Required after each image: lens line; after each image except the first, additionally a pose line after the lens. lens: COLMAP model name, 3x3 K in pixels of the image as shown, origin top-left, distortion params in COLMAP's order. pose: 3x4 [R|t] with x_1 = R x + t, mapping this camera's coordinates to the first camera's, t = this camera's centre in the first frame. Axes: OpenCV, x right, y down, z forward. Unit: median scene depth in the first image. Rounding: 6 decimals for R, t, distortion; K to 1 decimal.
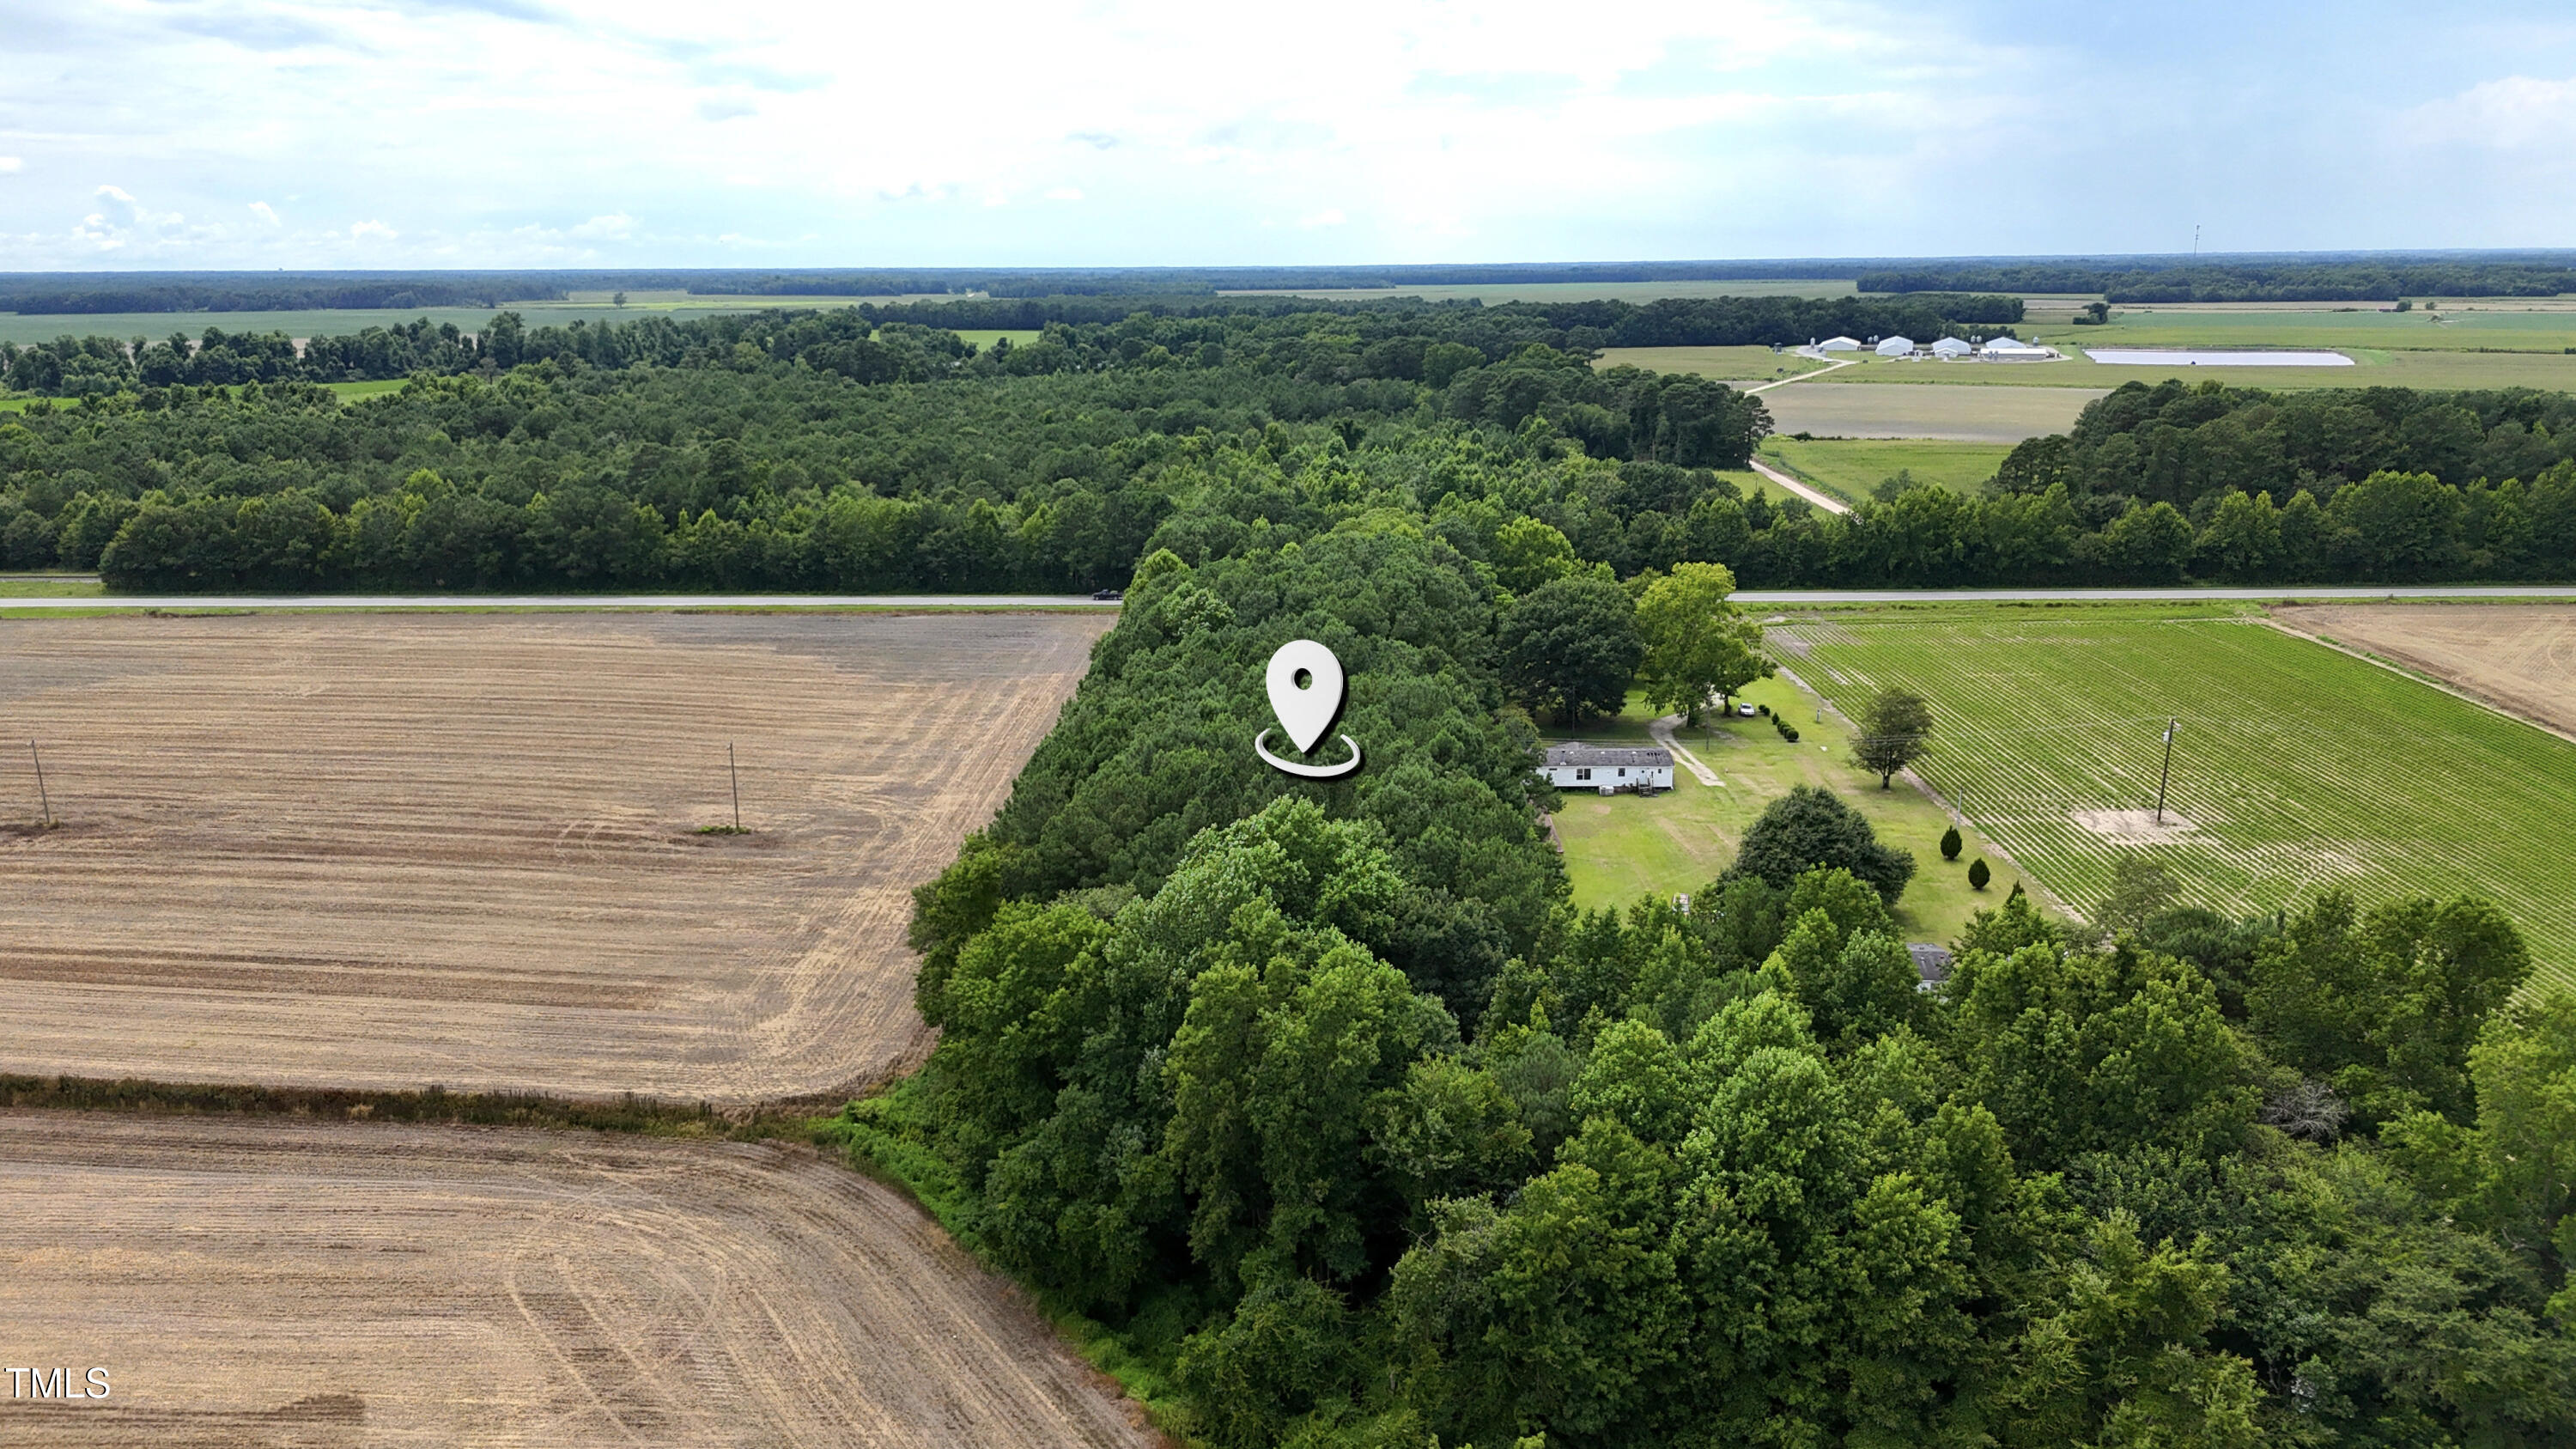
lens RADIAL K [[1854.8, 0, 1316.5], [0, 1854.8, 734.5], [0, 0, 1]] dist [0.073165, -0.085601]
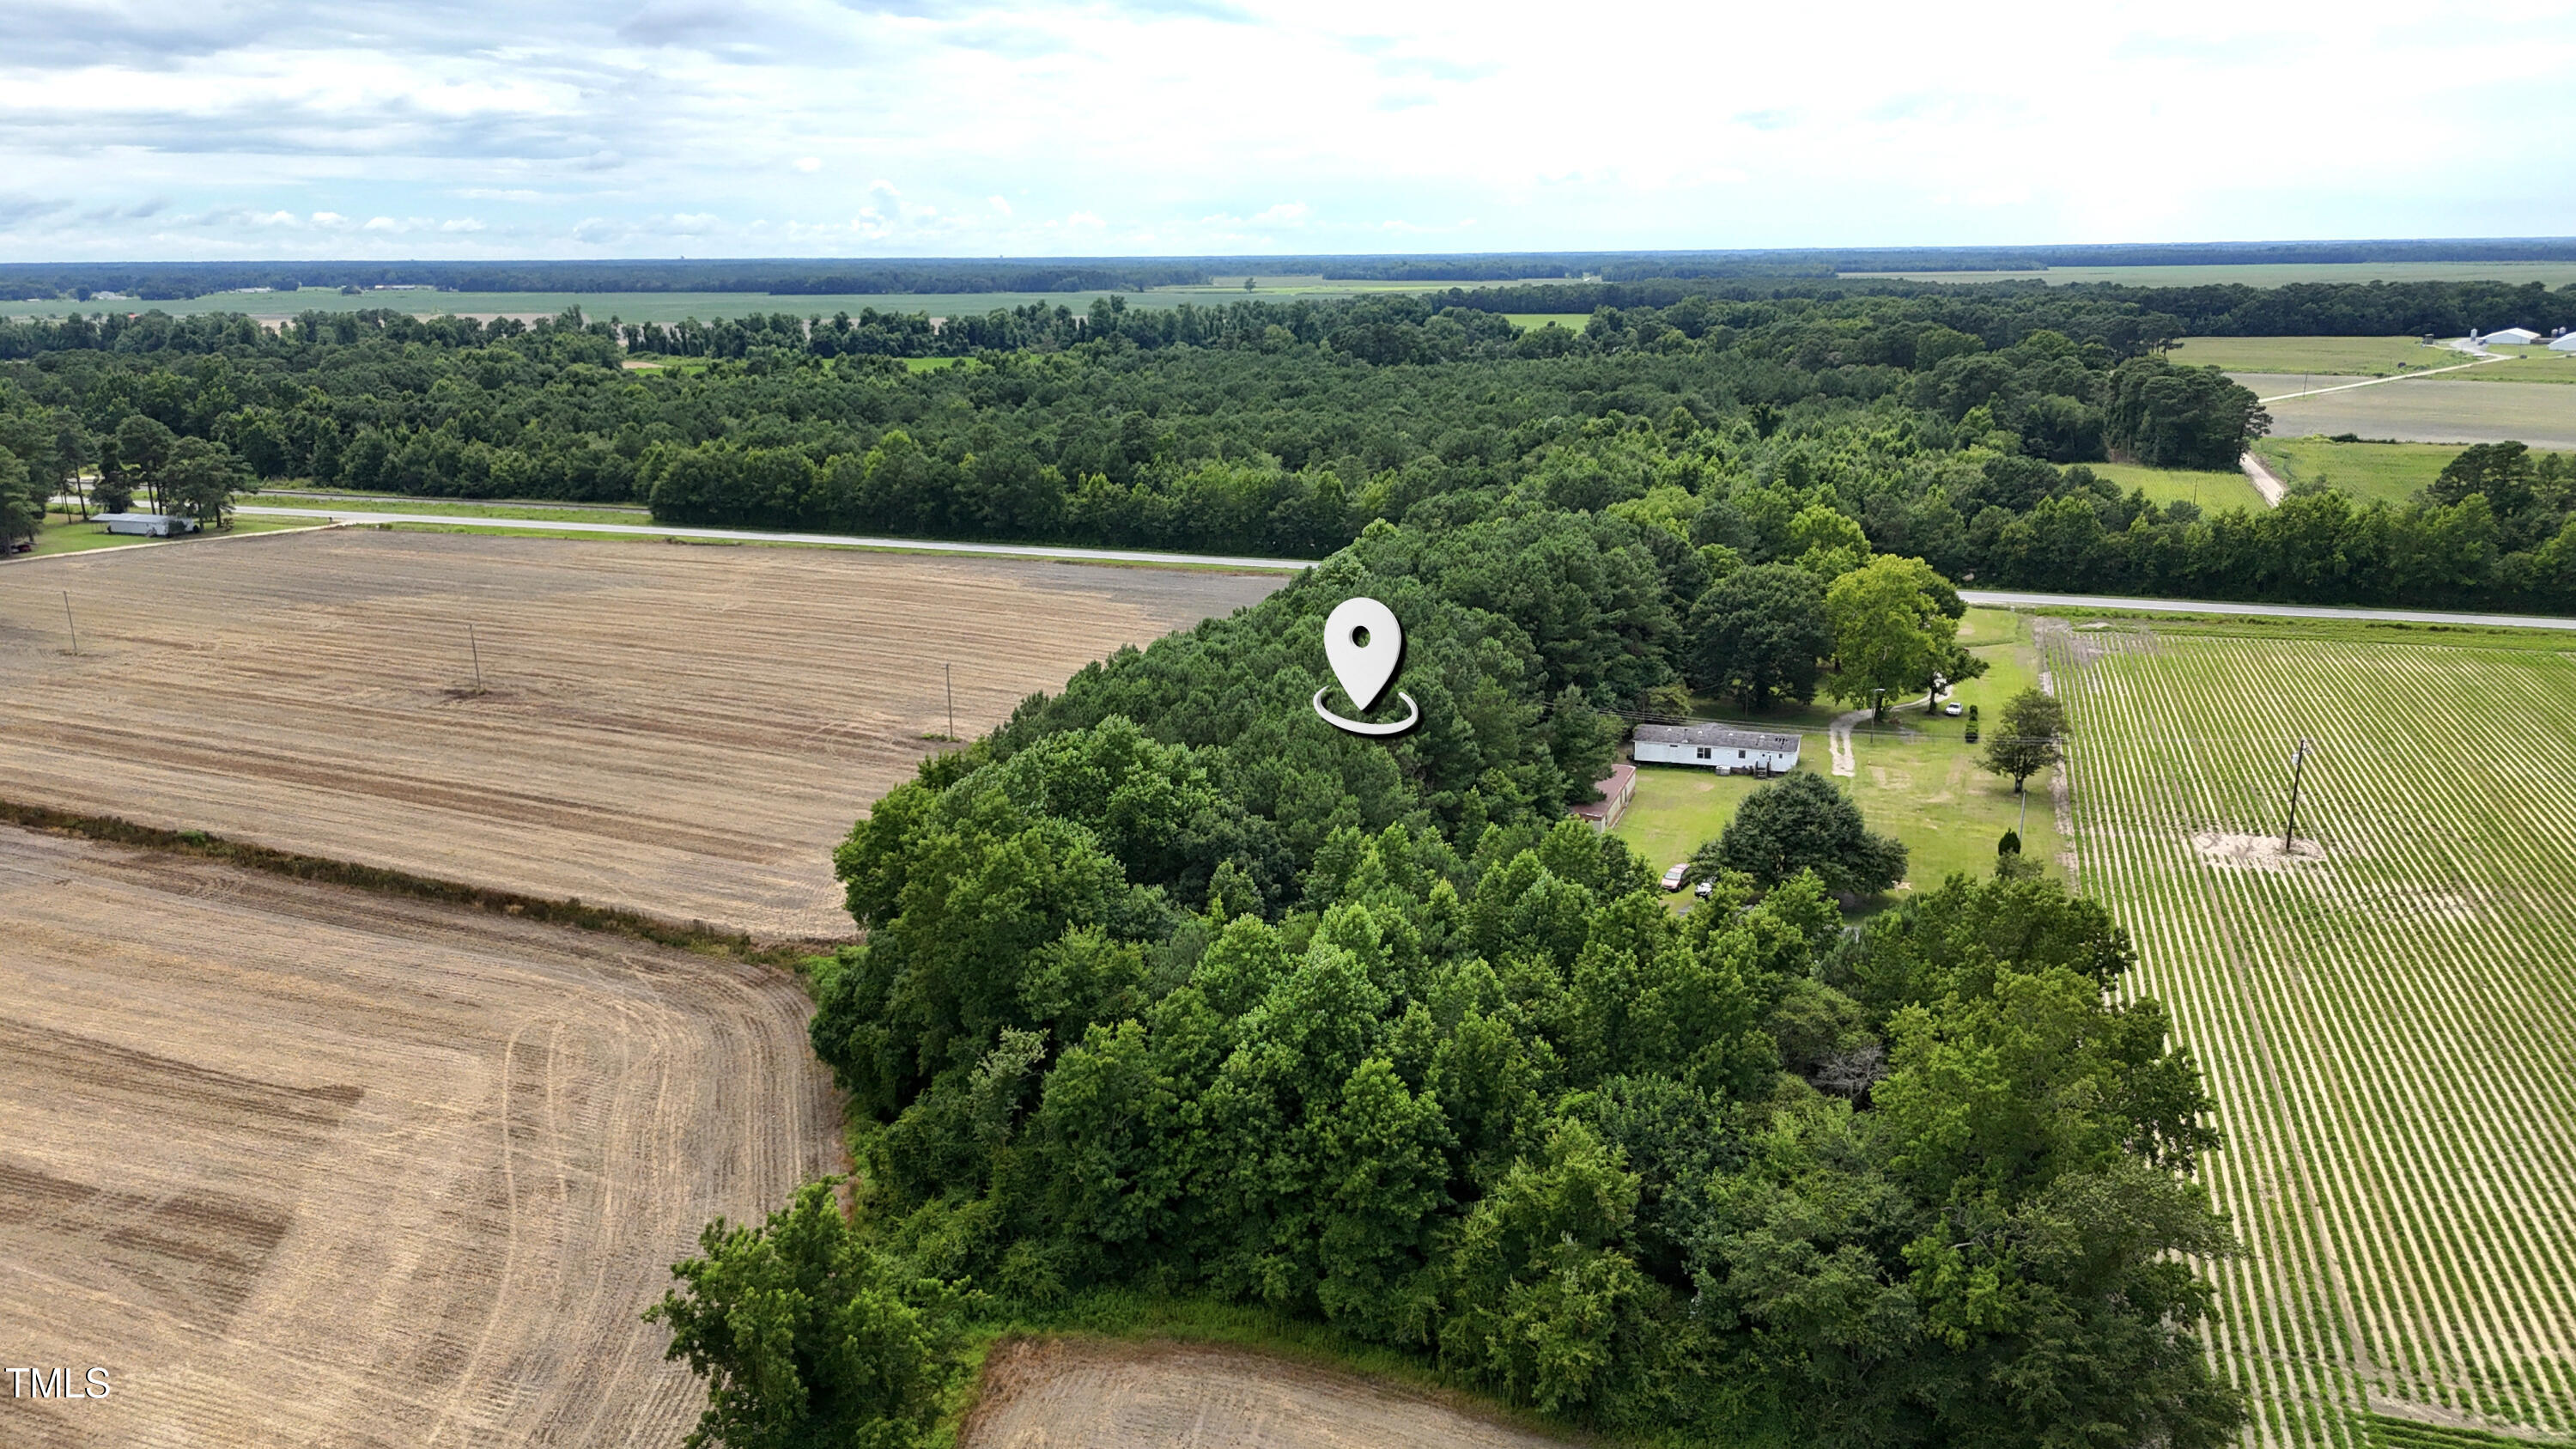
lens RADIAL K [[1854.8, 0, 1316.5], [0, 1854.8, 734.5], [0, 0, 1]] dist [0.073165, -0.085601]
pose [[0.948591, 0.079398, -0.306383, 0.153847], [-0.076911, 0.996833, 0.020202, 0.004212], [0.307017, 0.004400, 0.951694, -0.023898]]
